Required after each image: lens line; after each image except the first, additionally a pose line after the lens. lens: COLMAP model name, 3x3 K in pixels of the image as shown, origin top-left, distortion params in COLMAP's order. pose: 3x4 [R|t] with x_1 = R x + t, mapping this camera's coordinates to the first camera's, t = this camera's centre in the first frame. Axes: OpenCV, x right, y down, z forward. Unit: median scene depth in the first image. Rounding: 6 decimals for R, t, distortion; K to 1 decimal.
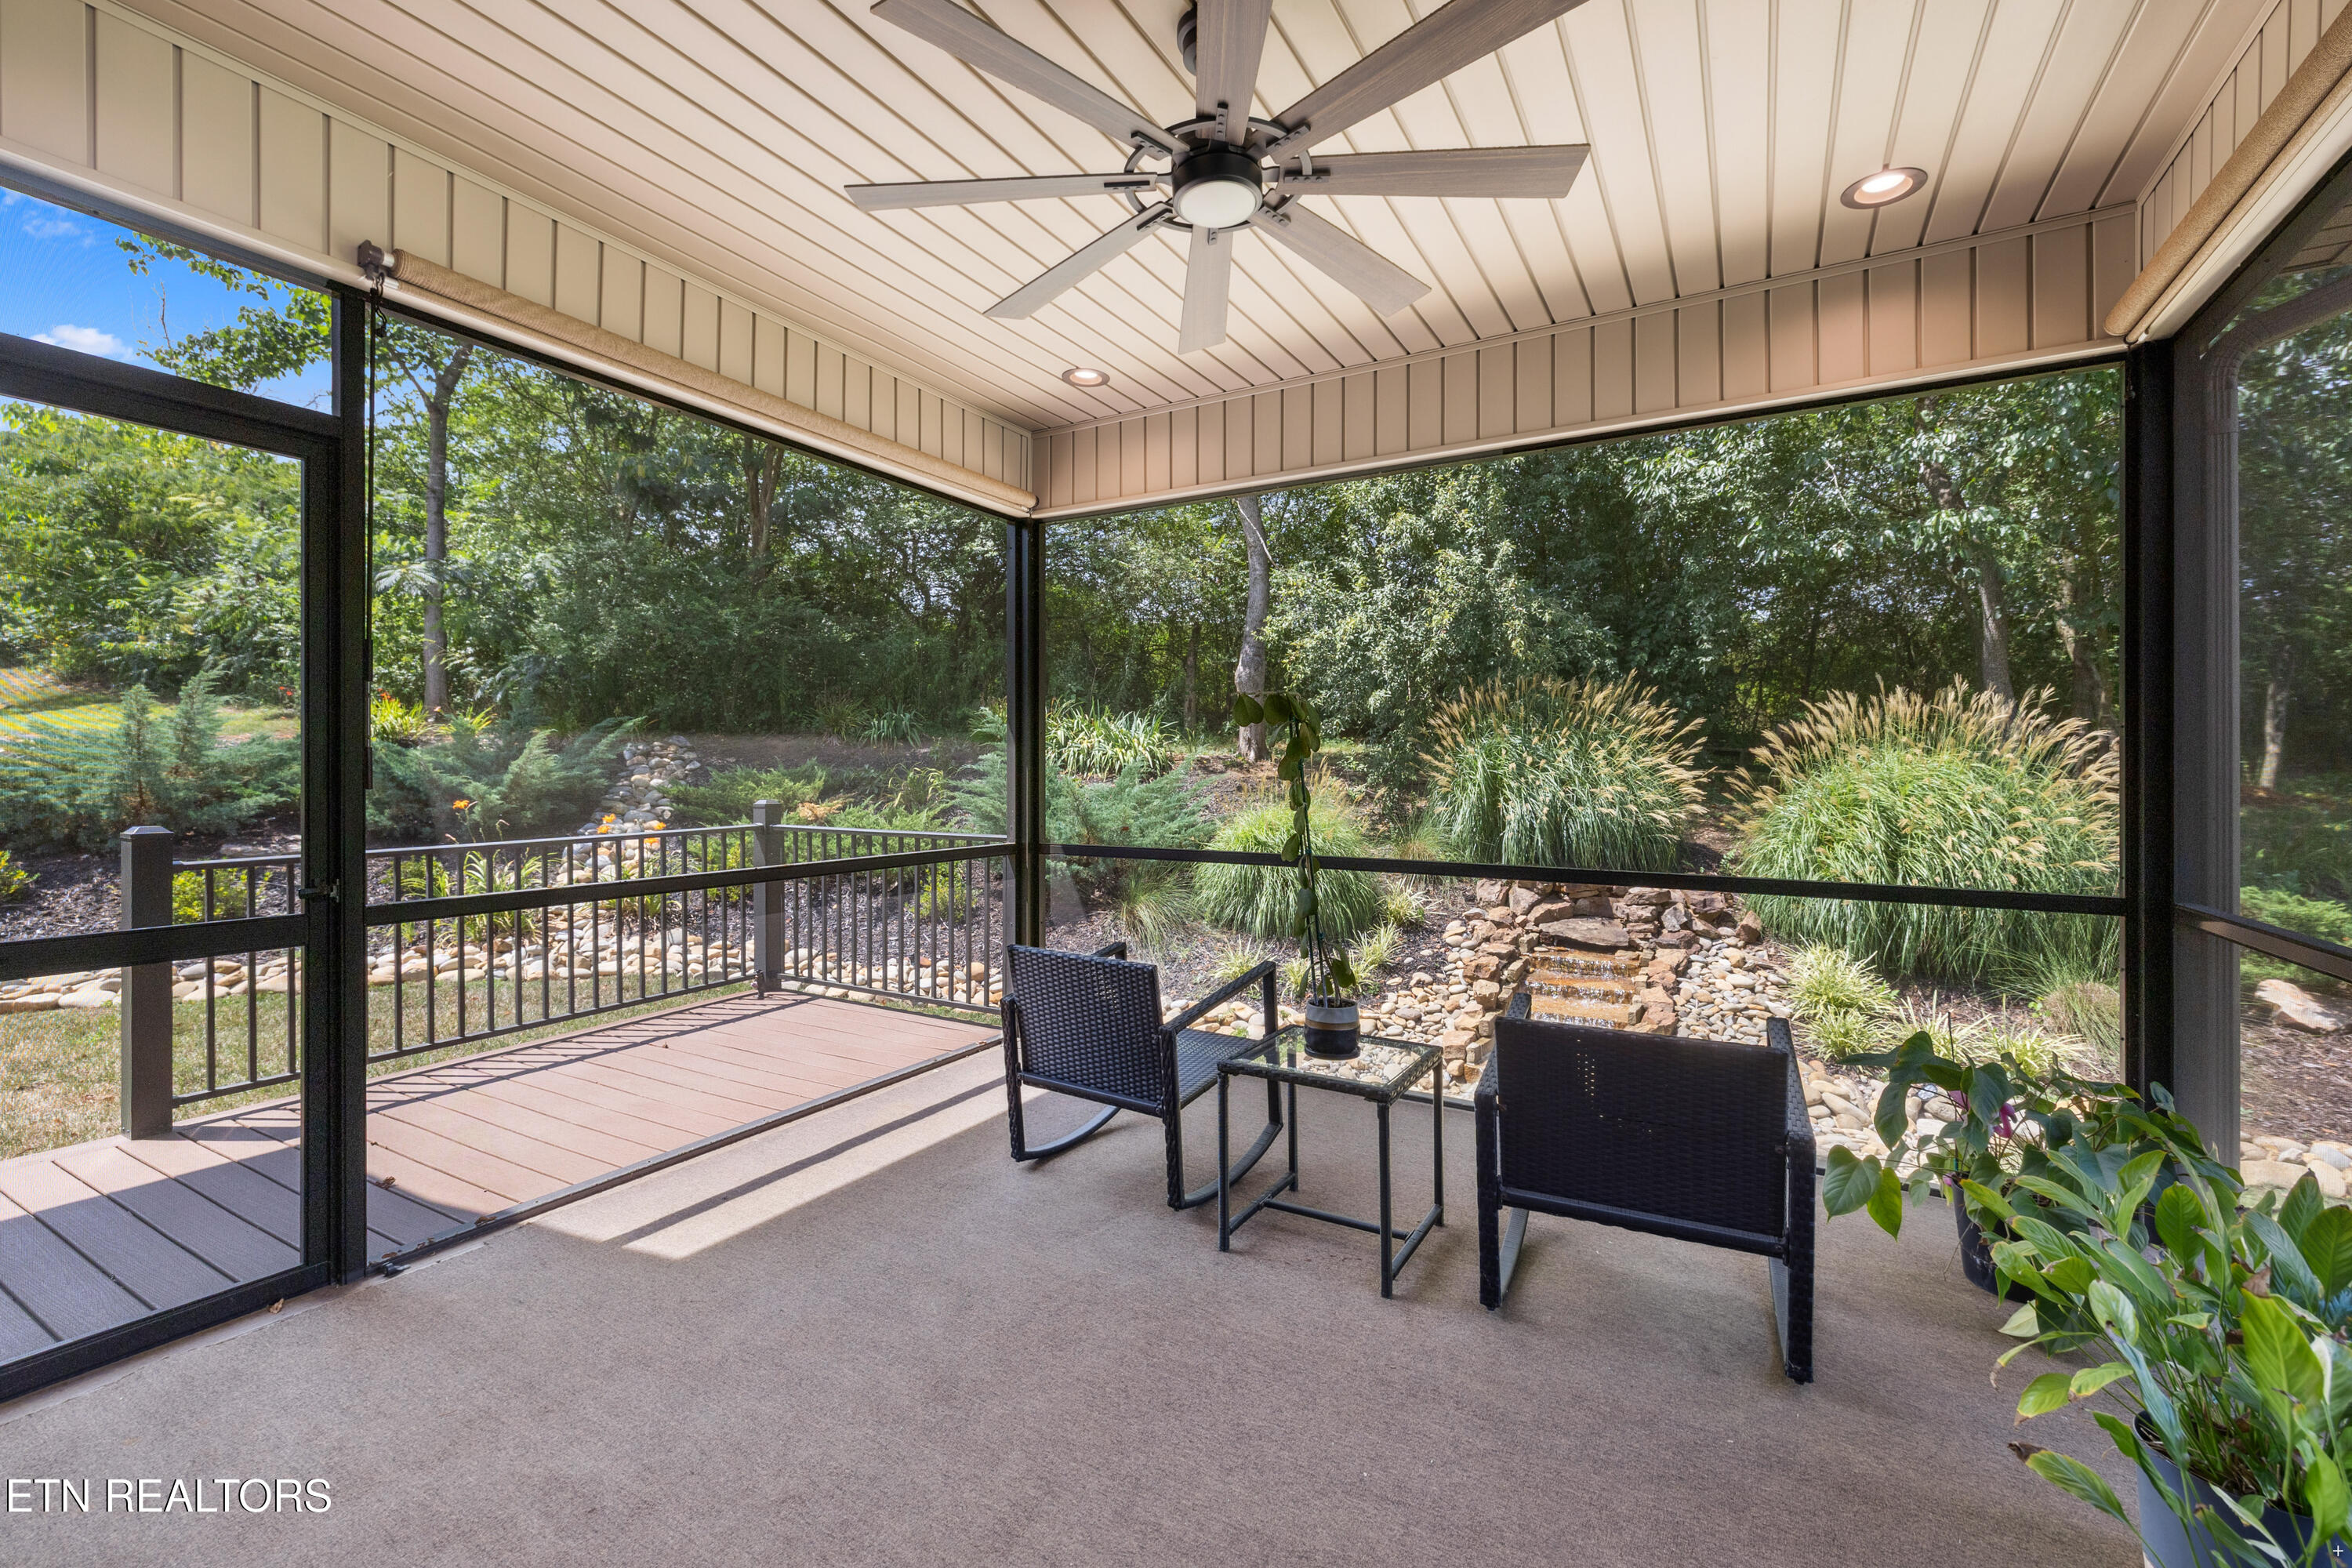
lens RADIAL K [[1008.6, 0, 1179.5], [0, 1008.6, 772.6], [0, 0, 1]] dist [0.003278, -0.000224]
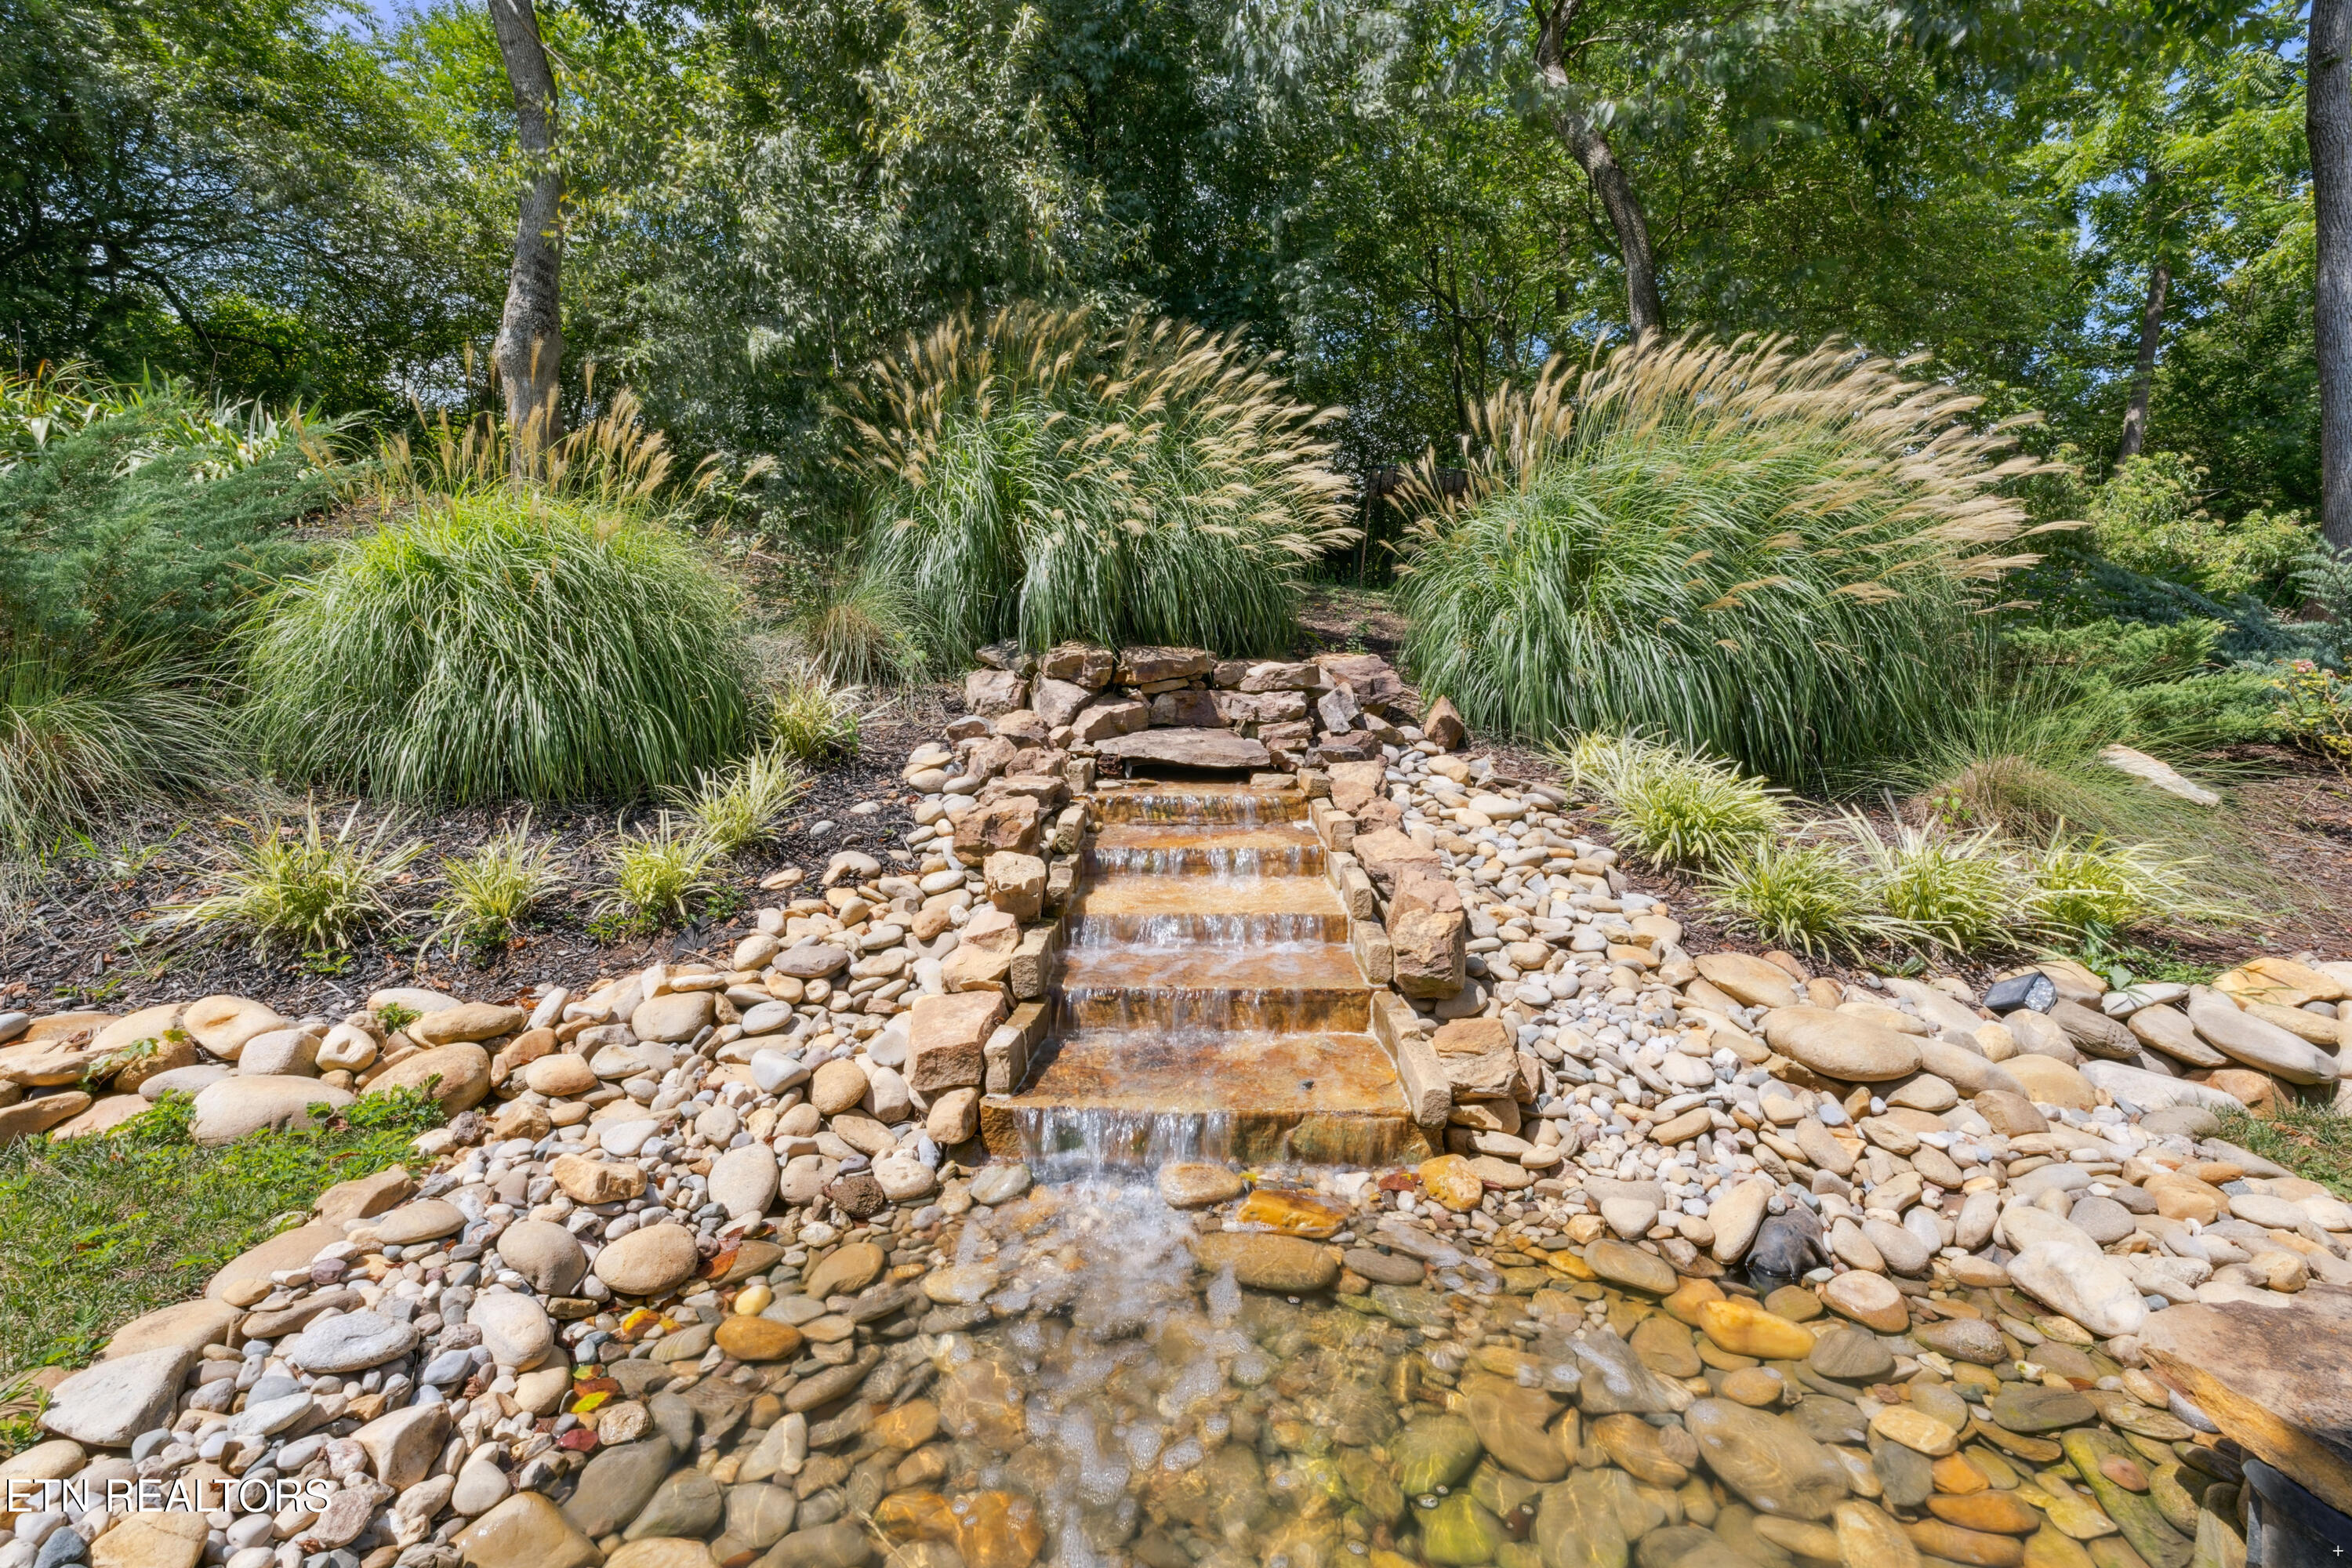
lens RADIAL K [[1008.6, 0, 1172.3], [0, 1008.6, 779.3], [0, 0, 1]] dist [0.003278, -0.000224]
pose [[0.867942, -0.048659, 0.494276, 0.150992], [0.004214, 0.995875, 0.090640, 0.131516], [-0.496648, -0.076588, 0.864566, 0.581787]]
